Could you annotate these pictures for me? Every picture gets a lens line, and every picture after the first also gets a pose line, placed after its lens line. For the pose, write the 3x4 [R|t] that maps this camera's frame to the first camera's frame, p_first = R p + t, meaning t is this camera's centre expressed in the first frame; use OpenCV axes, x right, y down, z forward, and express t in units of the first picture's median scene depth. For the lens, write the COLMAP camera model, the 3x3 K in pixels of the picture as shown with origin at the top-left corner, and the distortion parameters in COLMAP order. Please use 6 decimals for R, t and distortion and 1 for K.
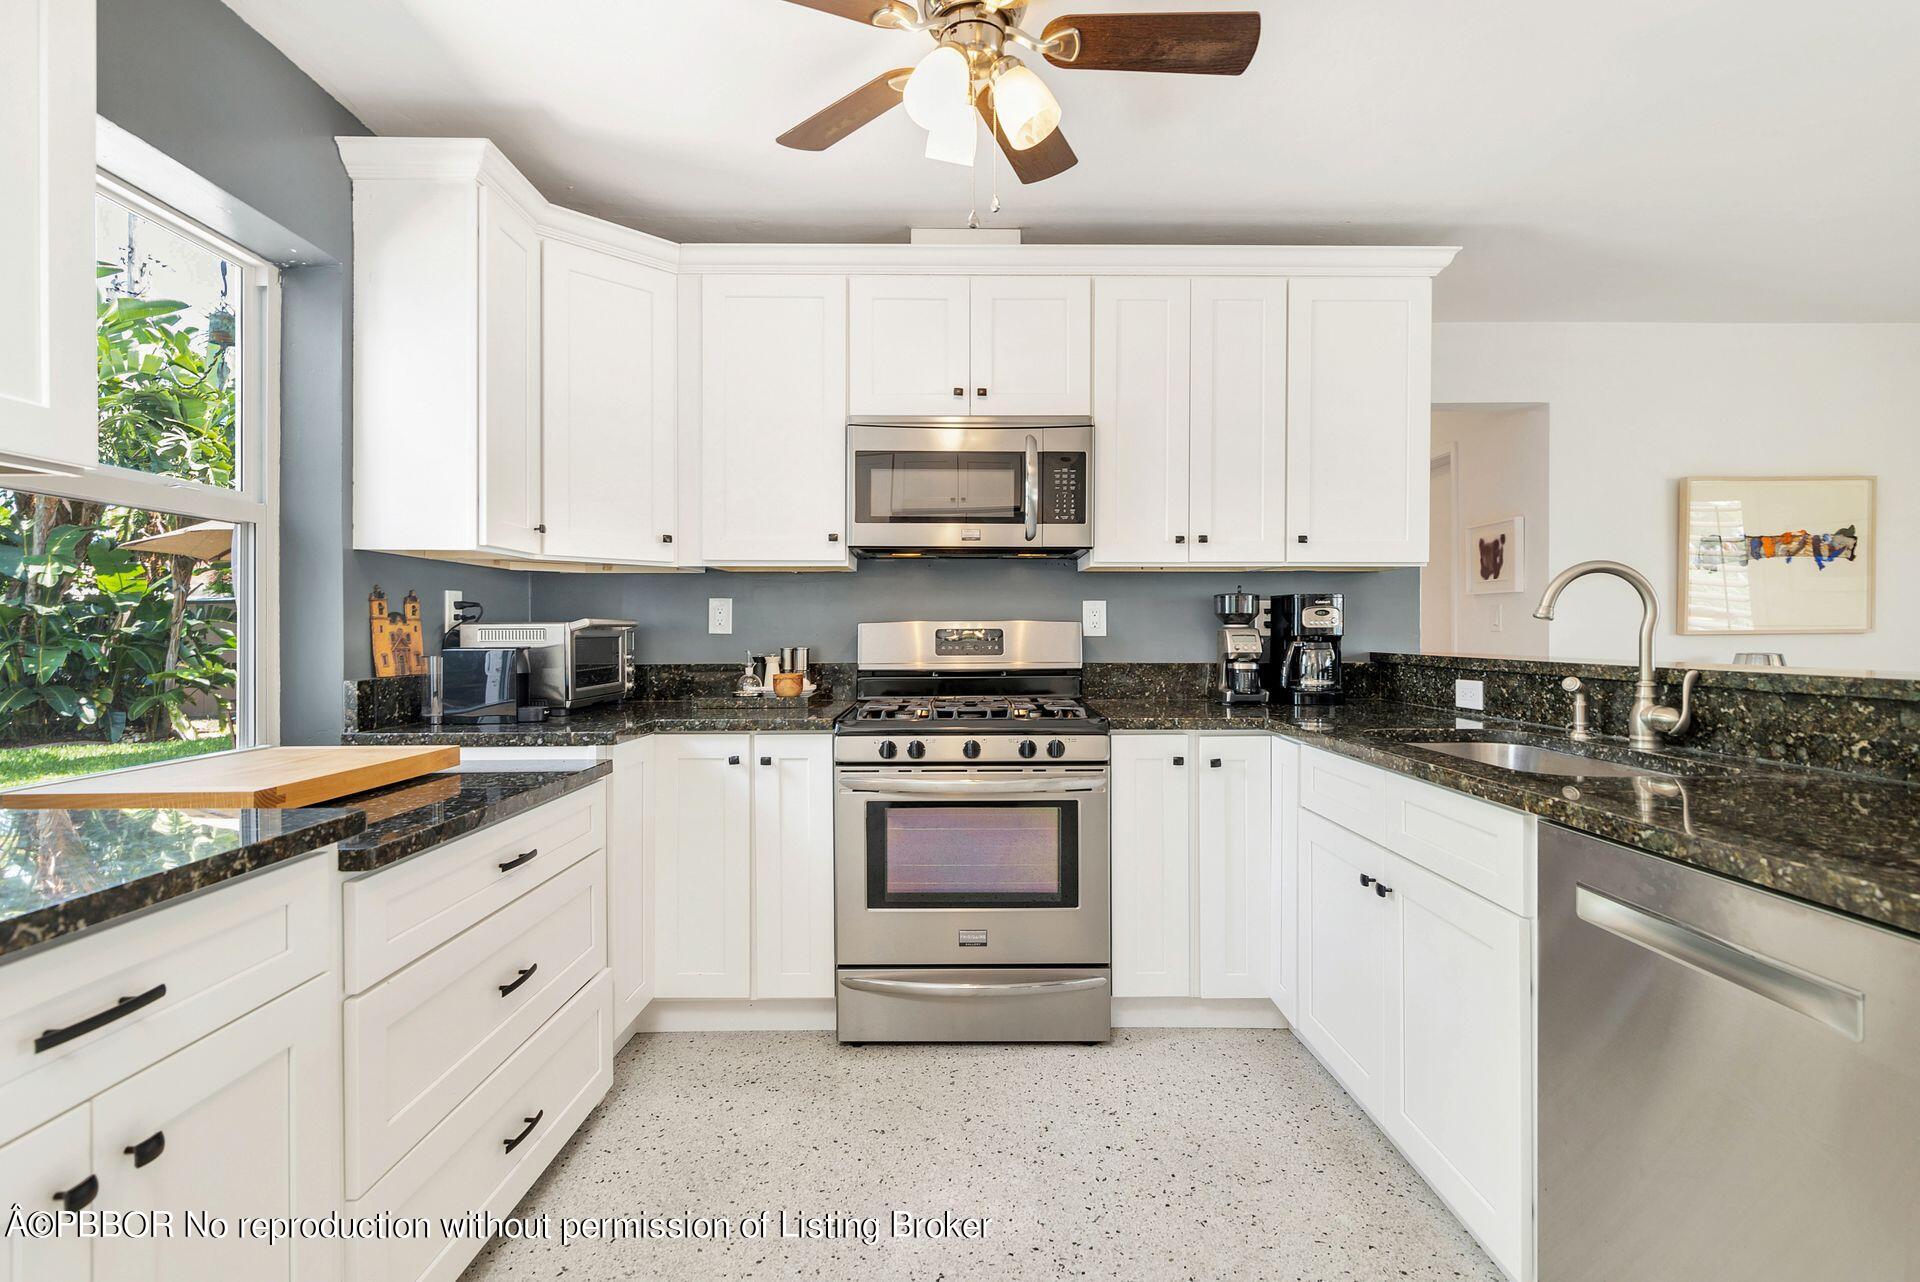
lens RADIAL K [[900.8, 0, 955.9], [0, 900.8, 635.8], [0, 0, 1]] dist [0.001246, 0.000014]
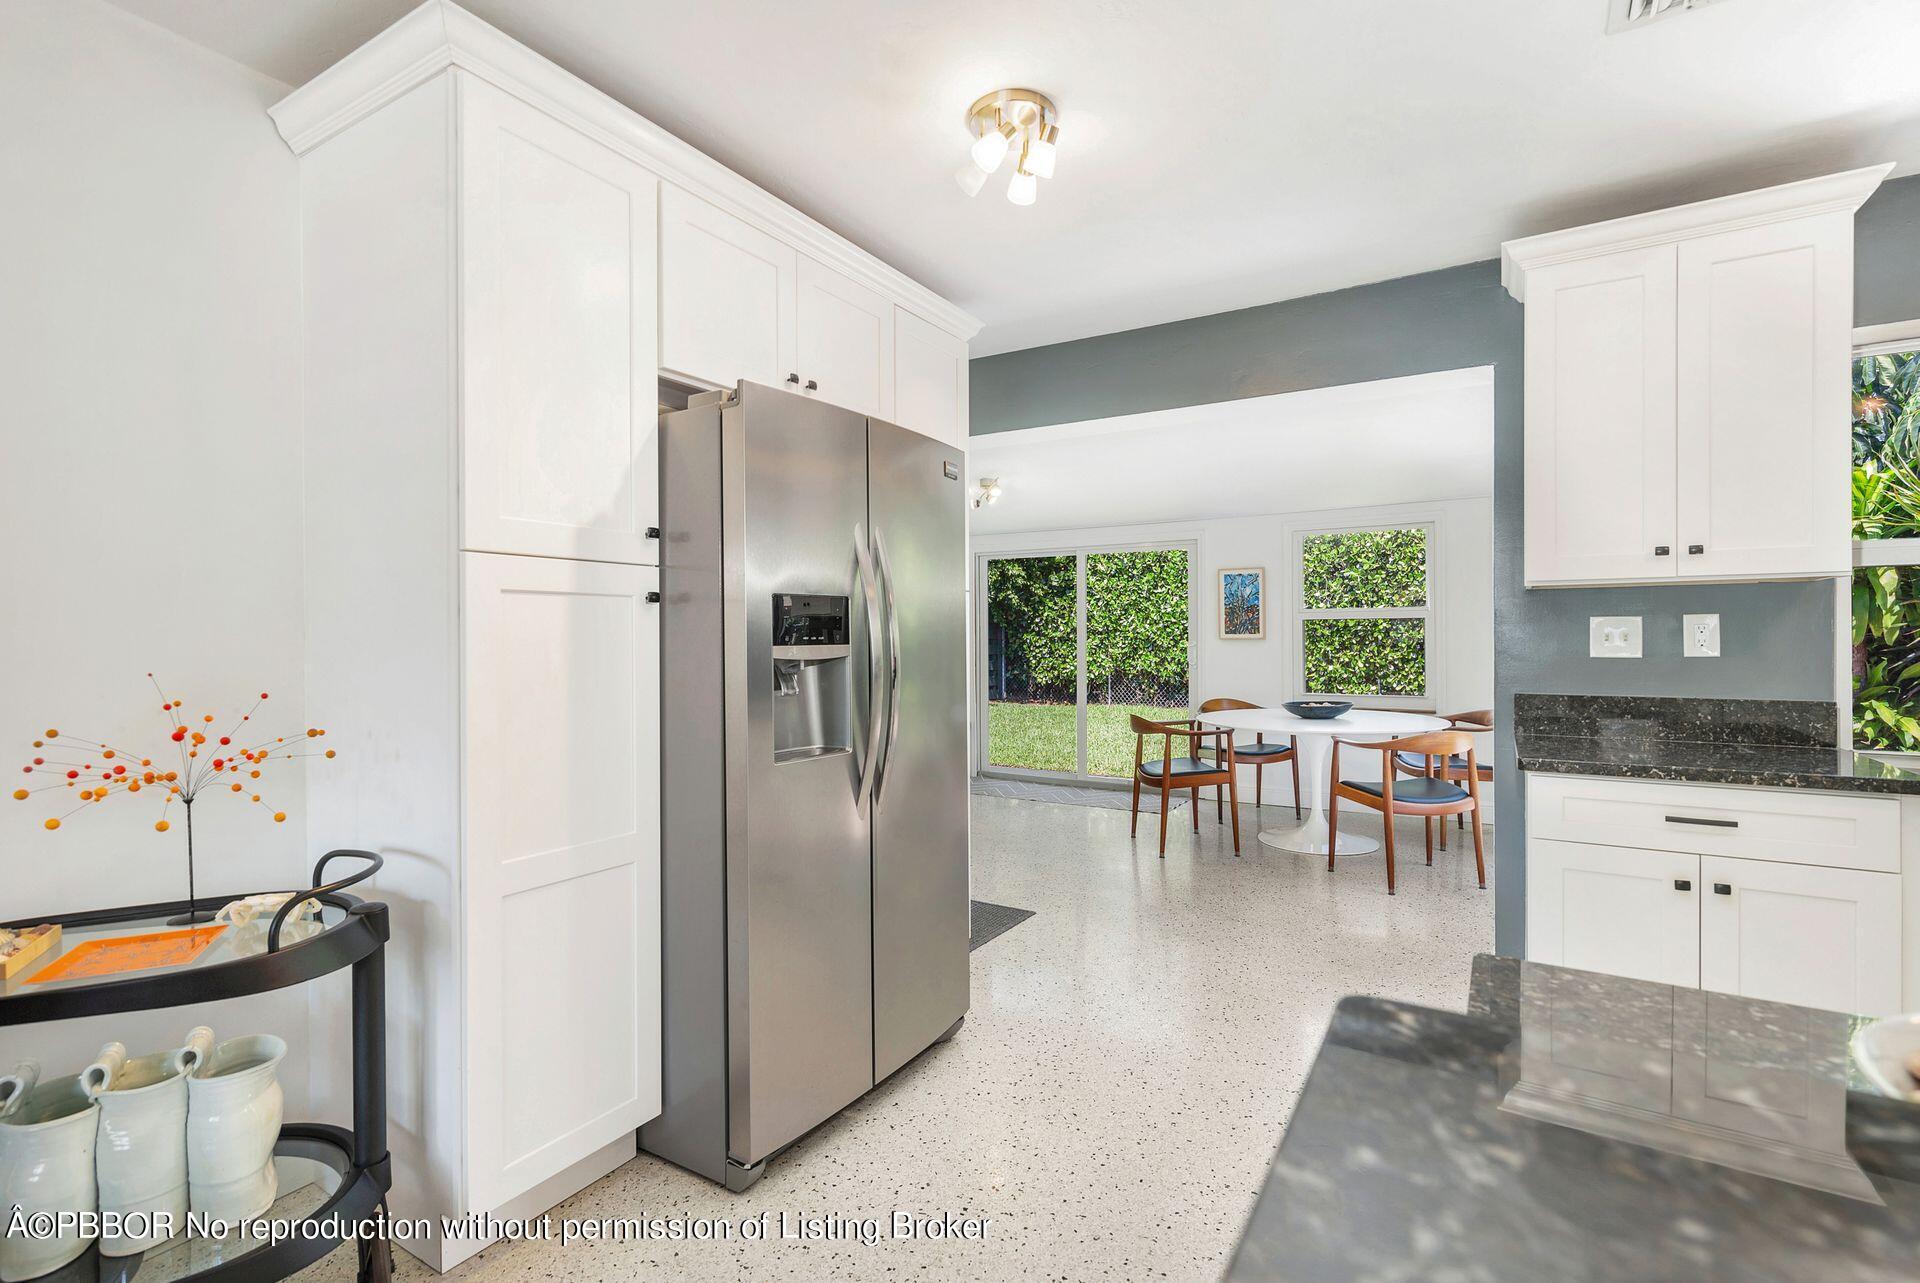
lens RADIAL K [[886.5, 0, 954.6], [0, 886.5, 641.6], [0, 0, 1]] dist [0.002466, 0.000160]
pose [[-0.529383, 0.012648, -0.848289, 0.688979], [0.002888, 0.999910, 0.013107, -0.032369], [0.848378, 0.004489, -0.529372, 0.179861]]
